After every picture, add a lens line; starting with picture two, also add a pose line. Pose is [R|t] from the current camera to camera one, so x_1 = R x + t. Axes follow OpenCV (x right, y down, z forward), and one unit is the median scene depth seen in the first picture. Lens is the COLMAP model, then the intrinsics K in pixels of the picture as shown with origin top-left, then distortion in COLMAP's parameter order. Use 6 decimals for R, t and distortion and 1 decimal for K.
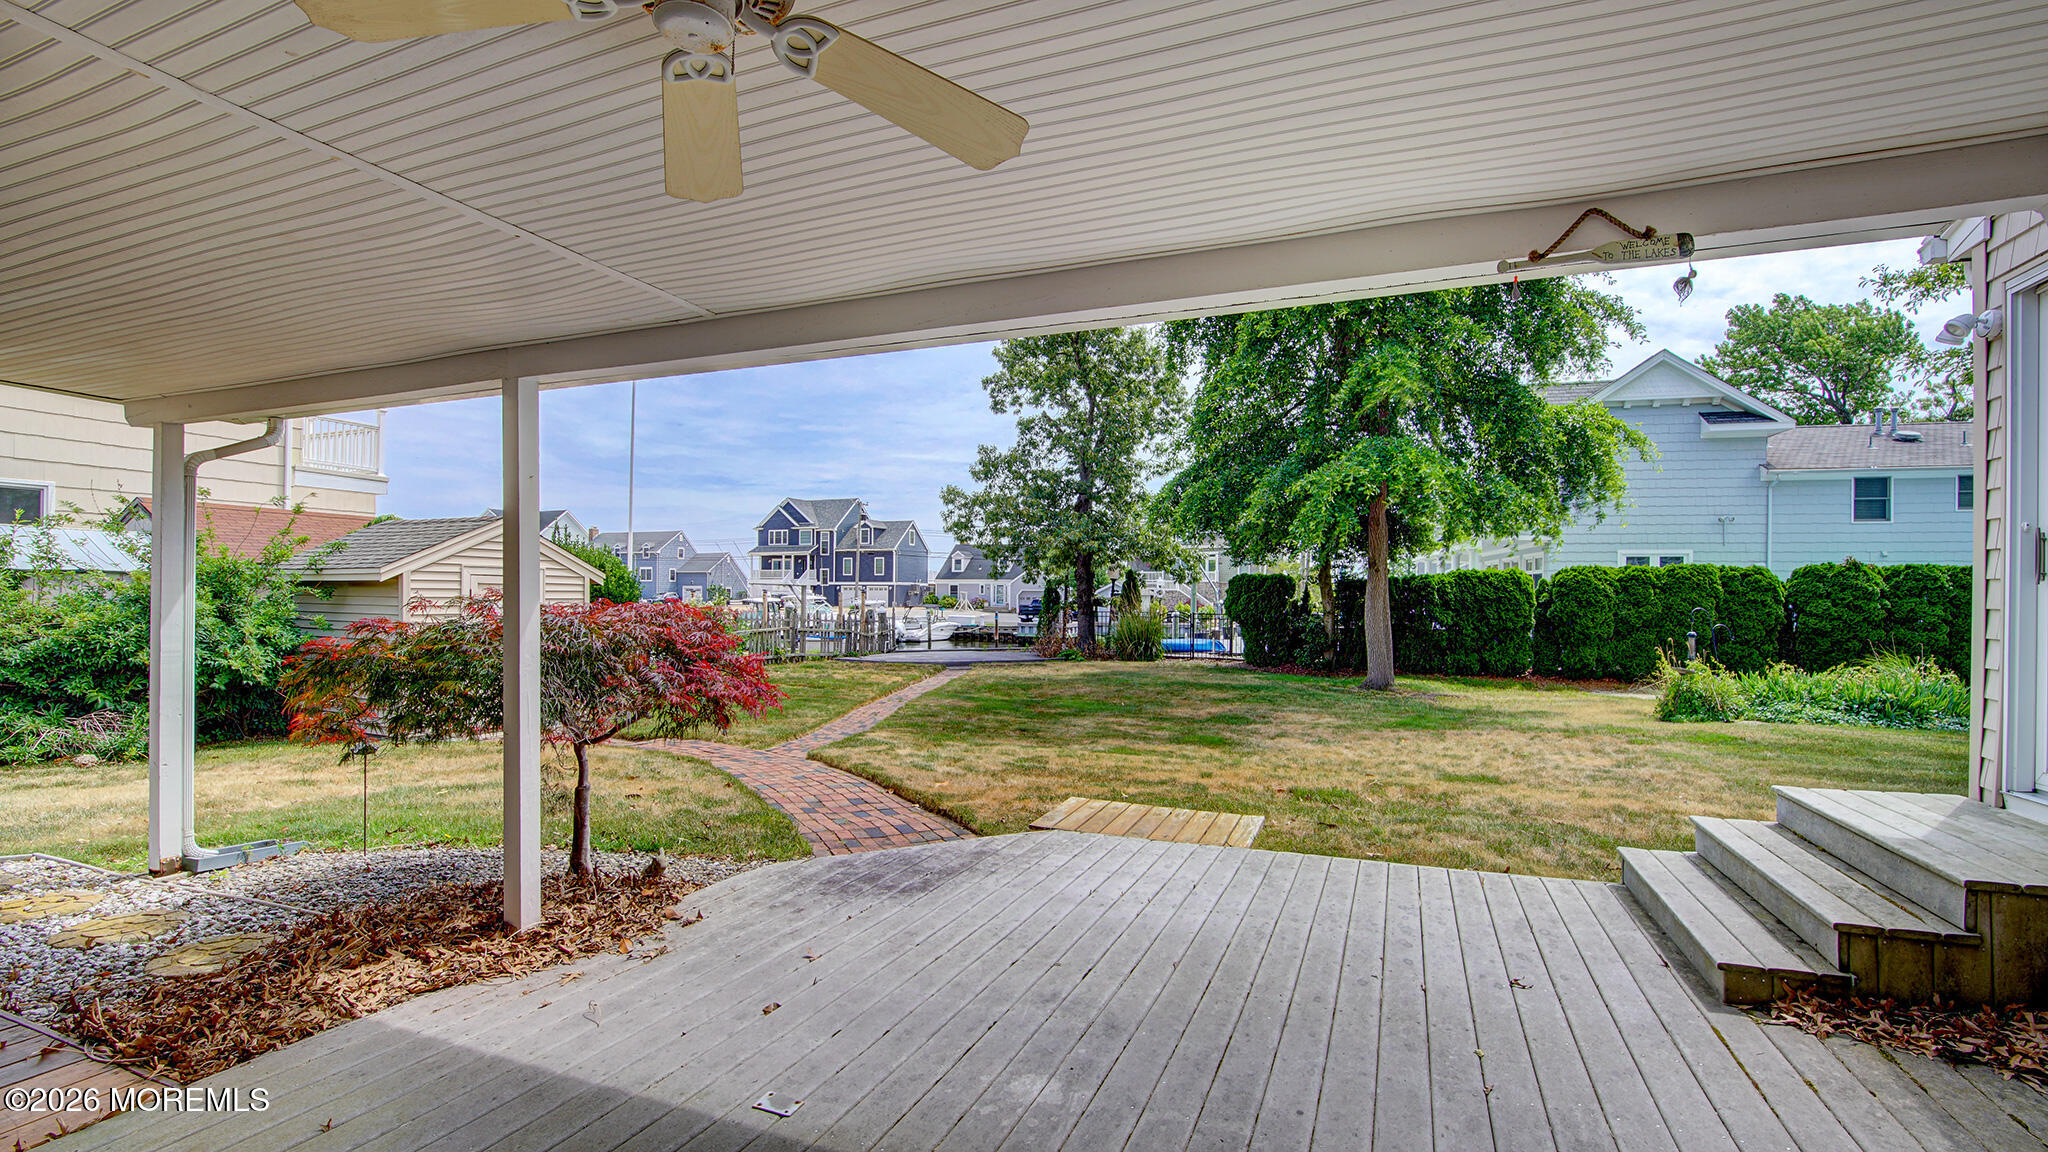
lens RADIAL K [[922.1, 0, 1029.6], [0, 922.1, 604.6], [0, 0, 1]] dist [-0.047516, 0.000210]
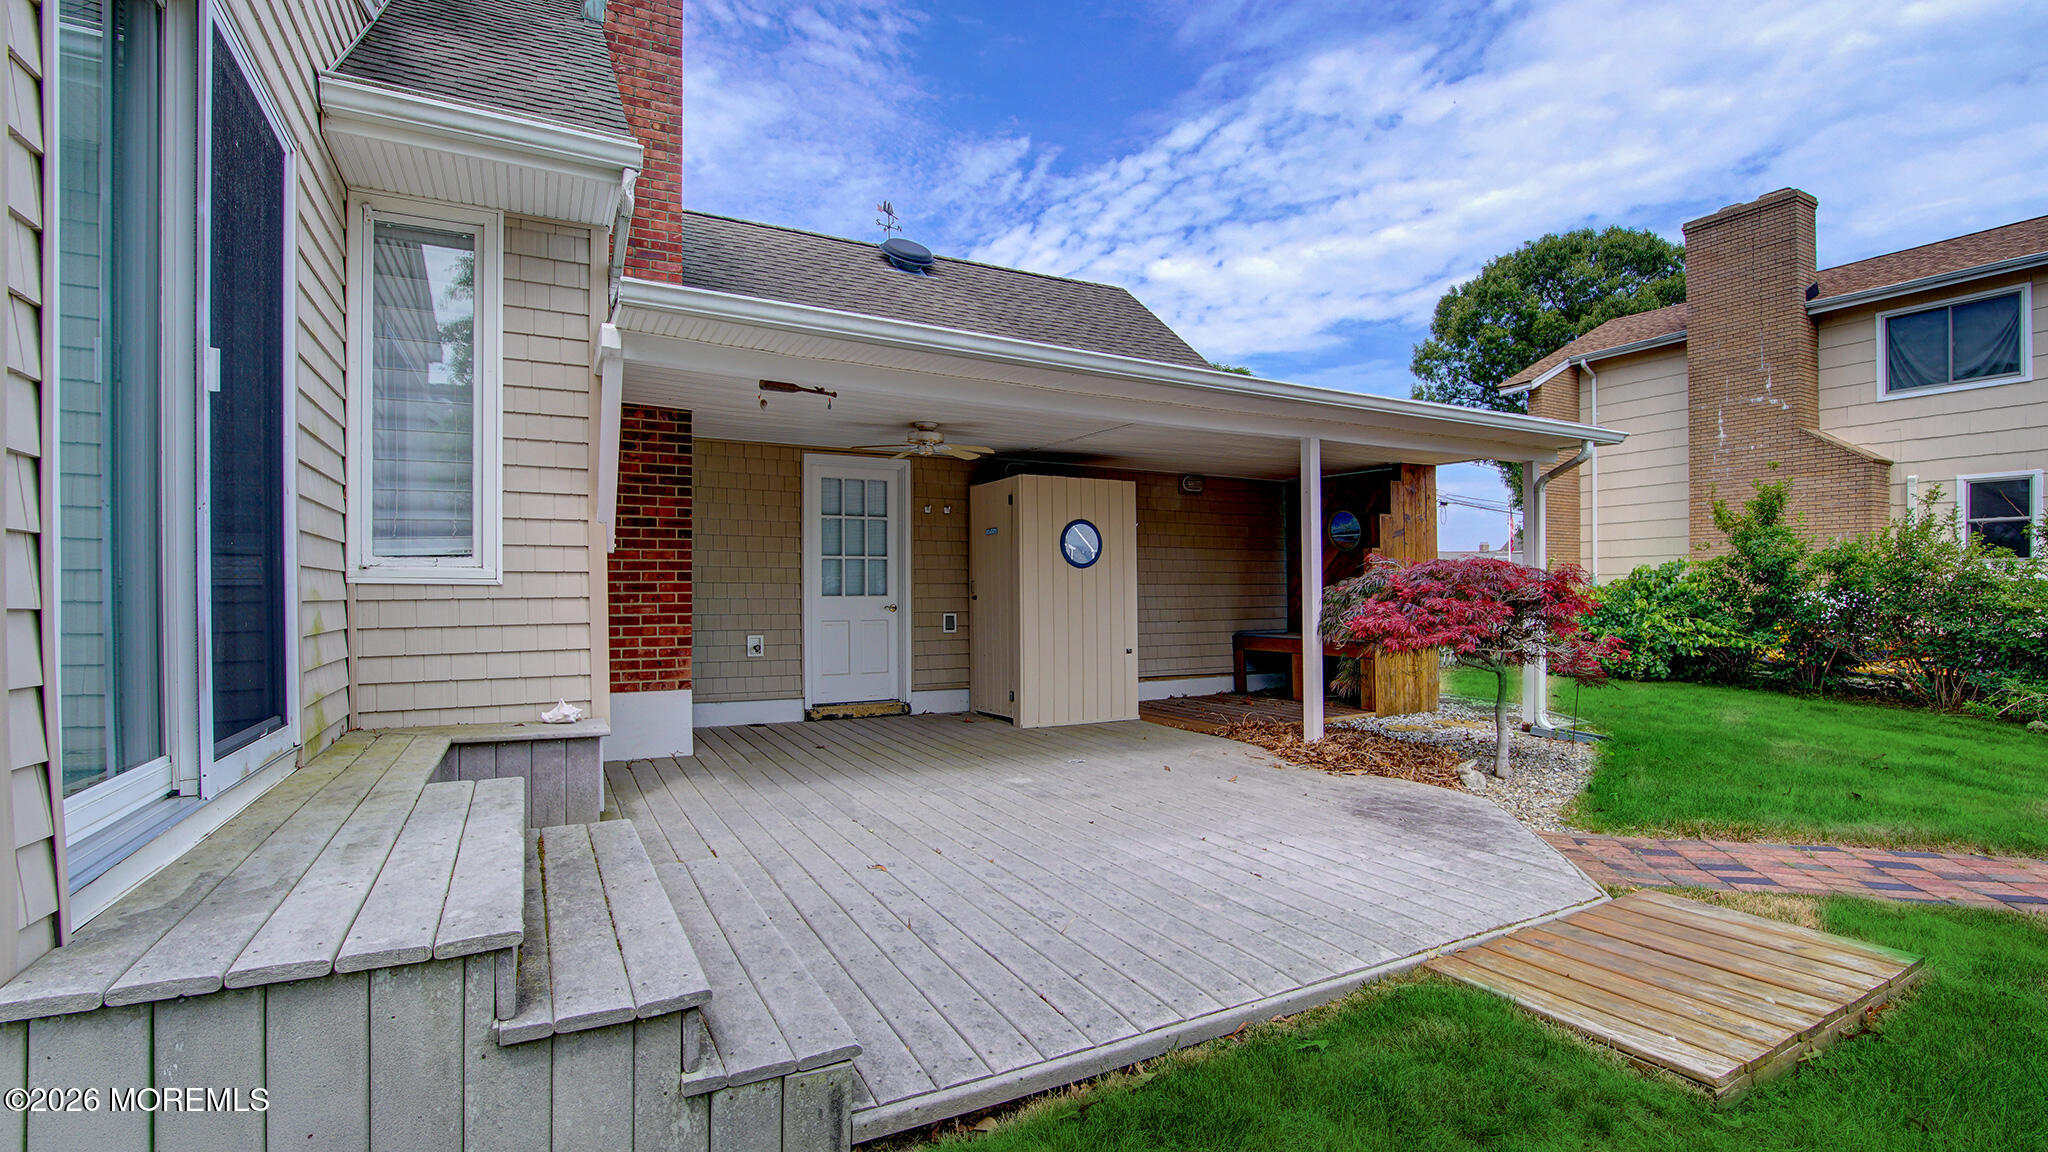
lens RADIAL K [[901.9, 0, 1025.0], [0, 901.9, 590.3], [0, 0, 1]] dist [-0.027579, 0.000906]
pose [[-0.635856, -0.007872, -0.771767, 0.885080], [-0.004640, 0.999969, -0.006377, 0.048379], [0.771794, -0.000474, -0.635873, 1.263291]]
